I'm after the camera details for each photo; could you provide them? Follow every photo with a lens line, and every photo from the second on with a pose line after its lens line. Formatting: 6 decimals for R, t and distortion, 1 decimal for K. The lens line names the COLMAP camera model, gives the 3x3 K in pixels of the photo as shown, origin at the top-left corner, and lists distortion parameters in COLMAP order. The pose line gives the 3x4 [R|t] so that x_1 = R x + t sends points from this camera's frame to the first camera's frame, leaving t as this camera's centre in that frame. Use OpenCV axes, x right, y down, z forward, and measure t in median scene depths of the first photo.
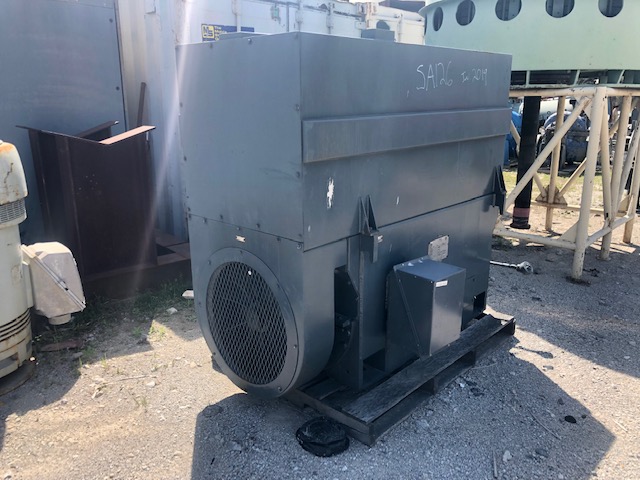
lens RADIAL K [[518.2, 0, 320.0], [0, 518.2, 240.0], [0, 0, 1]] dist [0.074361, -0.000365]
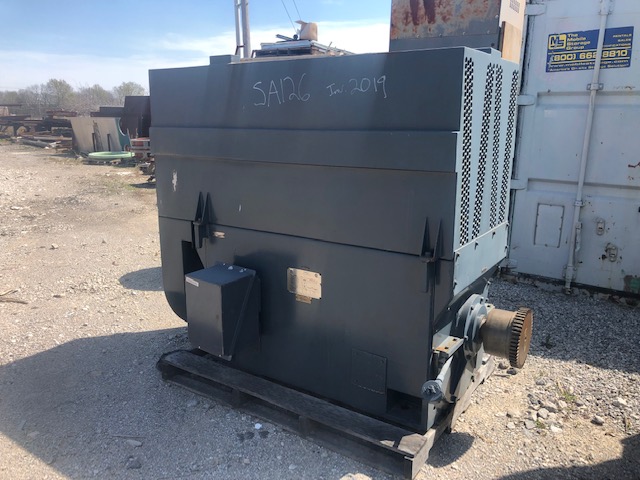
lens RADIAL K [[518.2, 0, 320.0], [0, 518.2, 240.0], [0, 0, 1]] dist [0.074361, -0.000365]
pose [[0.164848, 0.229963, -0.959136, 1.222642], [-0.268899, 0.946082, 0.180617, -0.250659], [0.948956, 0.228136, 0.217797, 0.933393]]
